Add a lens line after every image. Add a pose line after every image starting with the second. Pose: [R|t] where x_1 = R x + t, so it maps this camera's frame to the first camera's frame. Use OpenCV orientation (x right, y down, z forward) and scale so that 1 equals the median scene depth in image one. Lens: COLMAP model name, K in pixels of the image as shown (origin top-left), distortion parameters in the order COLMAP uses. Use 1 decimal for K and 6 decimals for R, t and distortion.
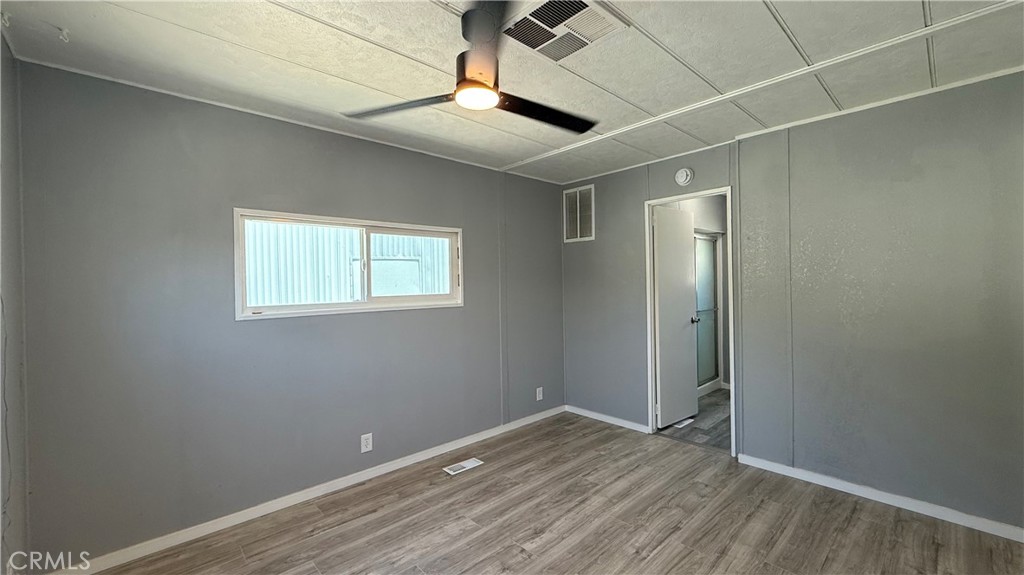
lens RADIAL K [[409.0, 0, 509.4], [0, 409.0, 284.5], [0, 0, 1]] dist [0.000772, 0.000638]
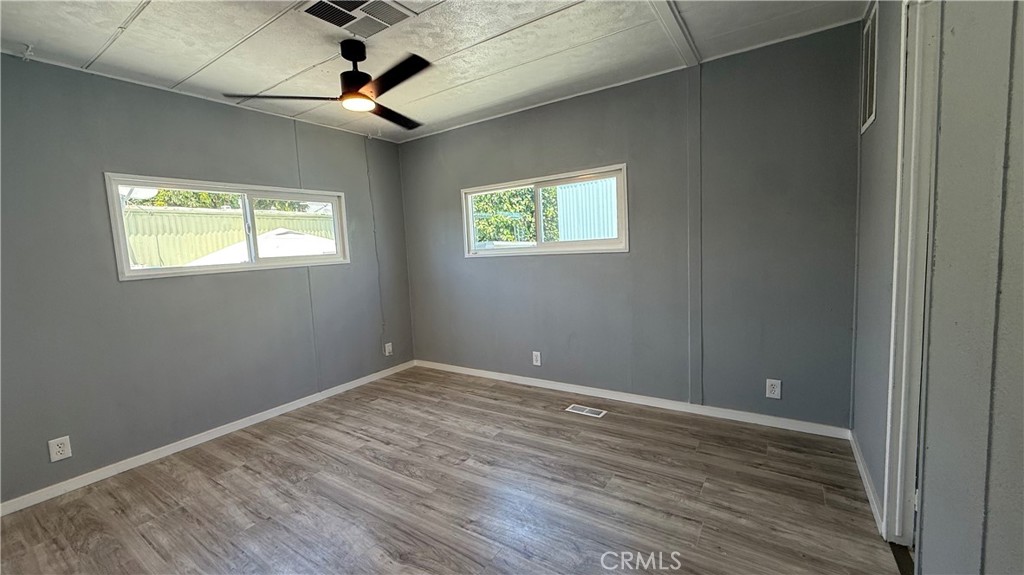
lens RADIAL K [[409.0, 0, 510.3], [0, 409.0, 285.6], [0, 0, 1]] dist [0.000772, 0.000638]
pose [[0.241478, 0.098267, -0.965418, 0.865196], [0.045042, 0.992652, 0.112306, 0.017815], [0.969360, -0.070604, 0.235277, 0.665990]]
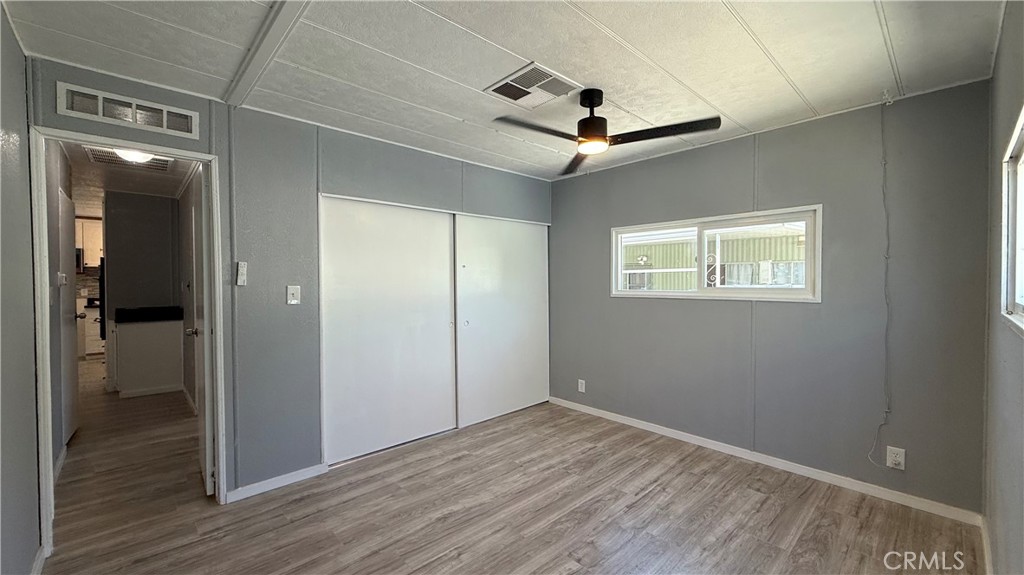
lens RADIAL K [[409.0, 0, 508.1], [0, 409.0, 284.1], [0, 0, 1]] dist [0.000772, 0.000638]
pose [[-0.999792, 0.020111, -0.003486, 0.138215], [0.020066, 0.999719, 0.012598, 0.002213], [0.003738, 0.012525, -0.999915, 1.444865]]
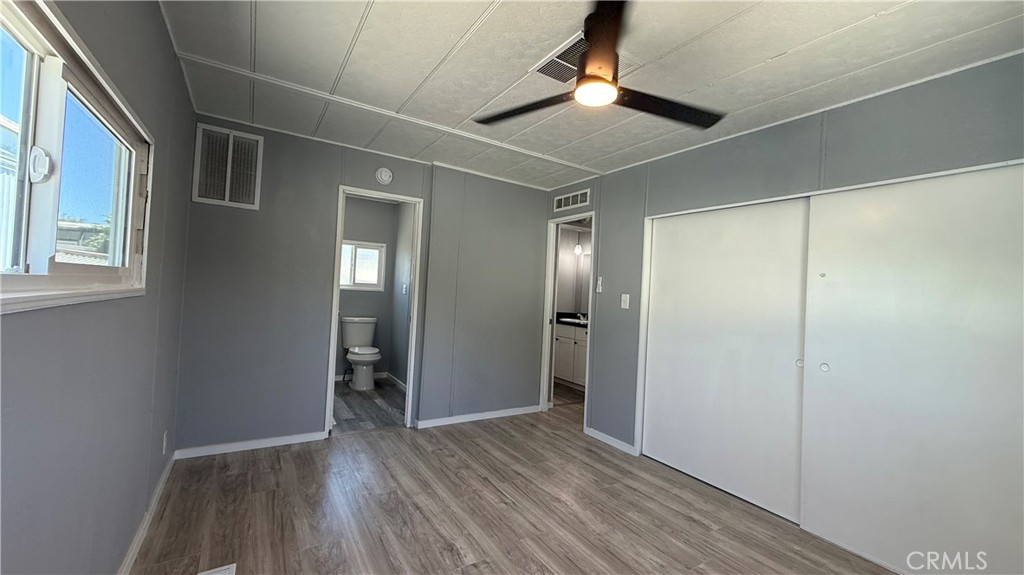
lens RADIAL K [[409.0, 0, 510.1], [0, 409.0, 286.3], [0, 0, 1]] dist [0.000772, 0.000638]
pose [[0.171687, 0.041302, 0.984285, -0.654587], [-0.054406, 0.997993, -0.032387, 0.043228], [-0.983648, -0.047991, 0.173590, 0.596329]]
